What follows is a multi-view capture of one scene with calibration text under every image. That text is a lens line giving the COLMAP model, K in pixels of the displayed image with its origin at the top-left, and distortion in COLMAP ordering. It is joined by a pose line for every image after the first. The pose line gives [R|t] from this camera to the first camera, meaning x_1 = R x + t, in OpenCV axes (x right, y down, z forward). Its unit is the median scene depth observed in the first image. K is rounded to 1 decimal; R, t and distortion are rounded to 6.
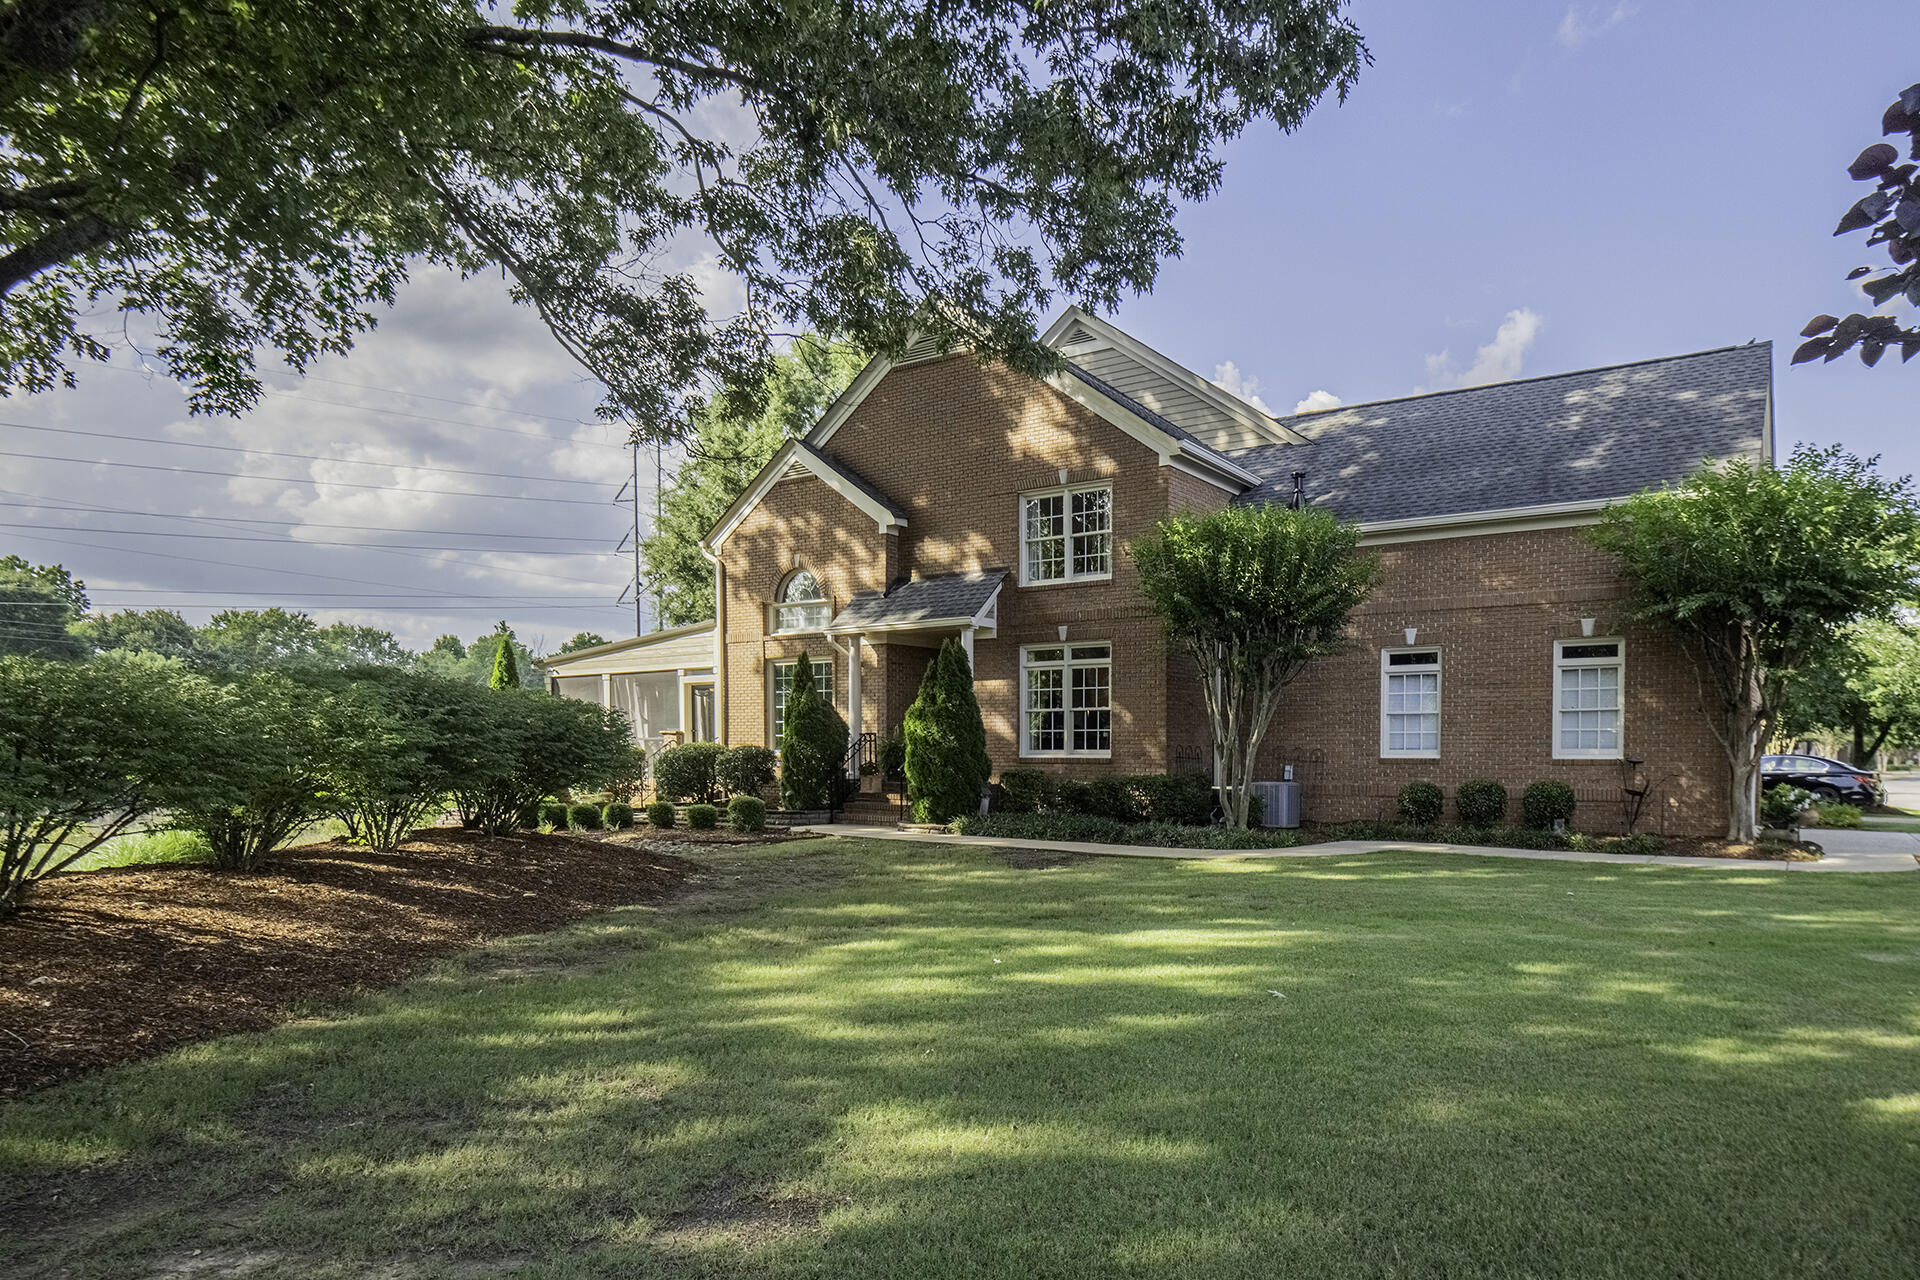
lens RADIAL K [[934.9, 0, 994.9], [0, 934.9, 774.9], [0, 0, 1]] dist [0.001965, 0.000146]
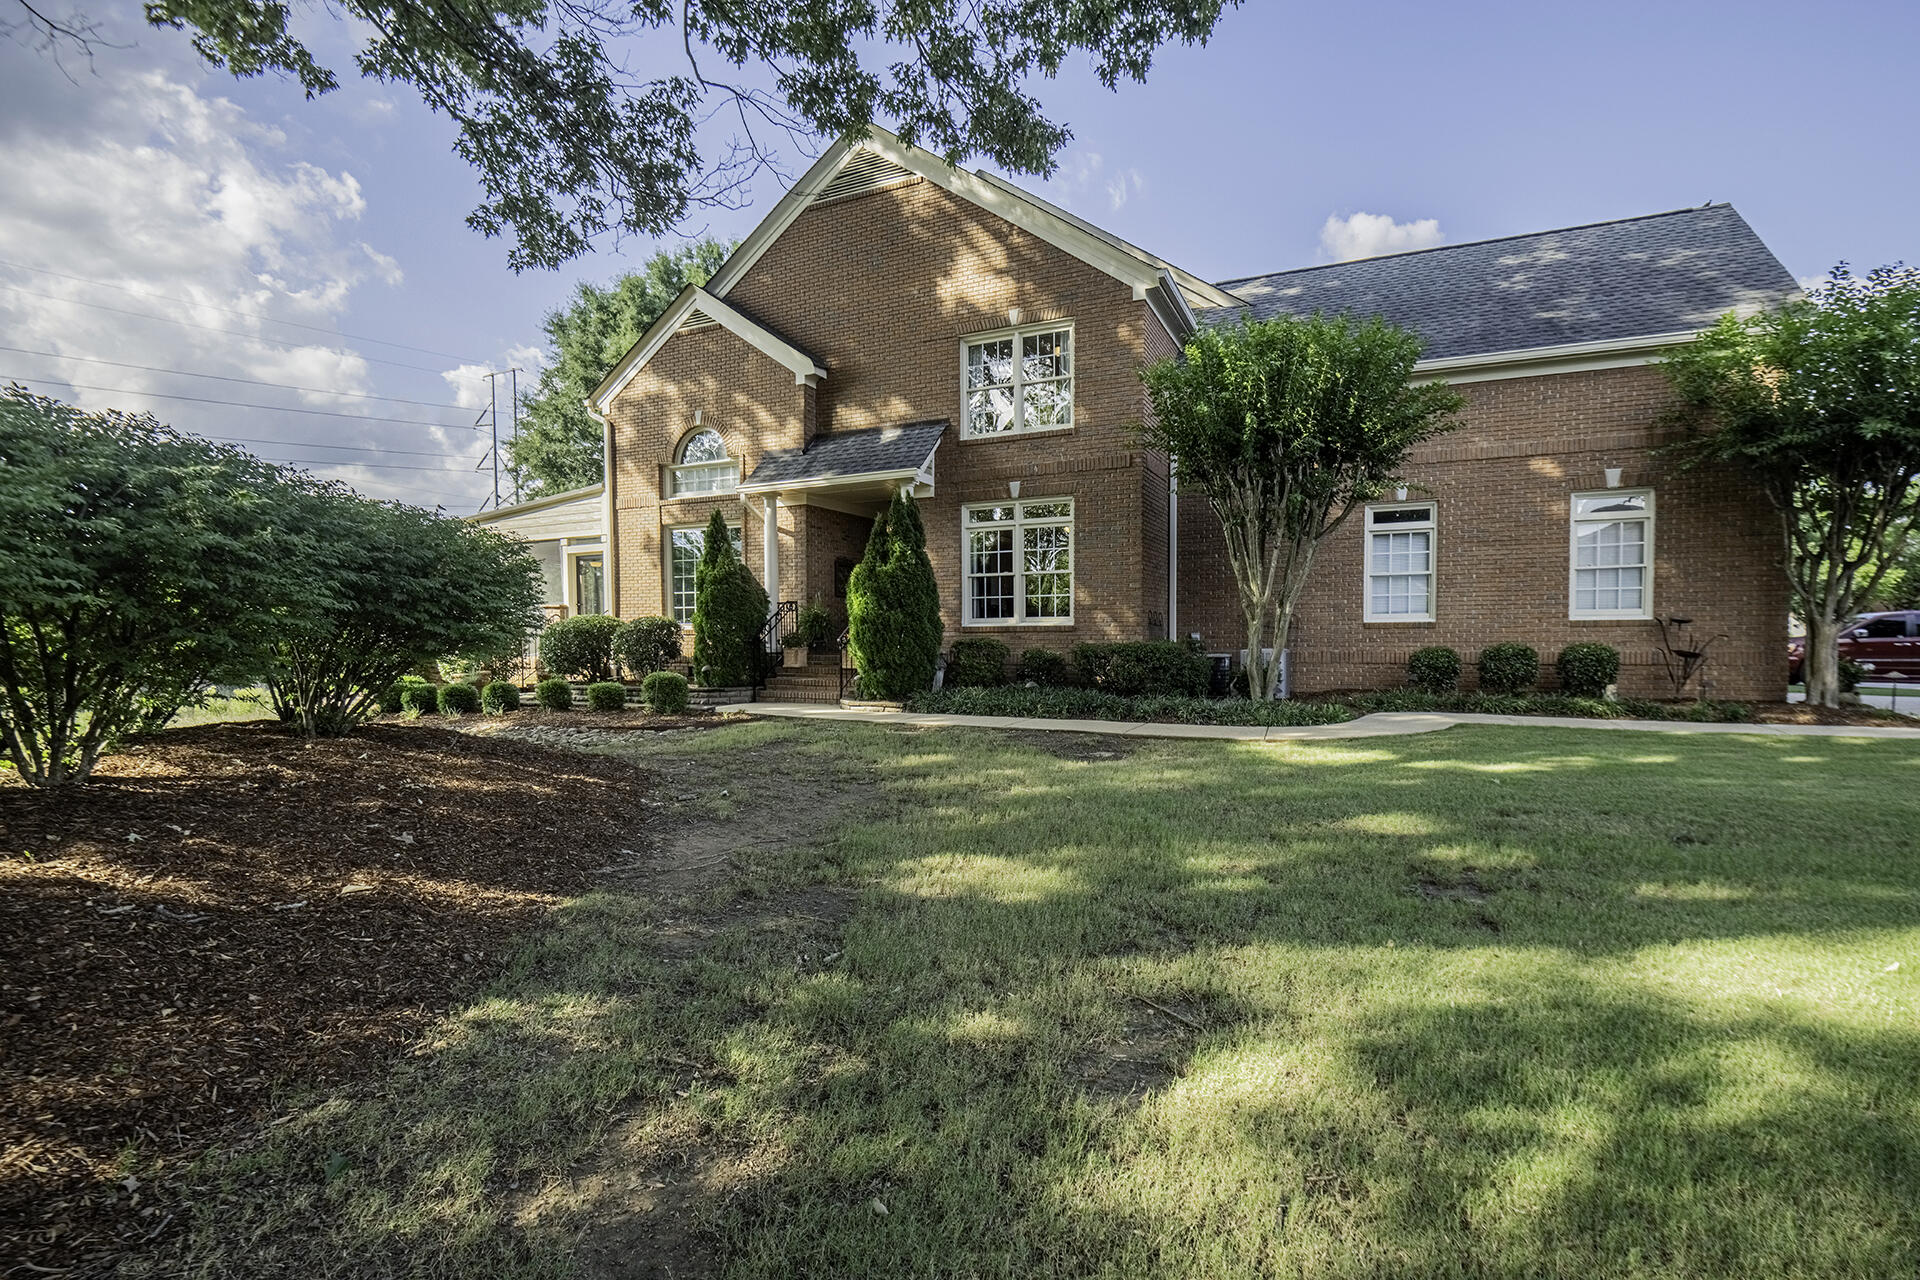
lens RADIAL K [[898.7, 0, 992.9], [0, 898.7, 653.3], [0, 0, 1]] dist [-0.007262, -0.000925]
pose [[0.991804, -0.009954, 0.127378, -0.060853], [0.009479, 0.999946, 0.004334, 0.004376], [-0.127414, -0.003091, 0.991845, 0.130938]]
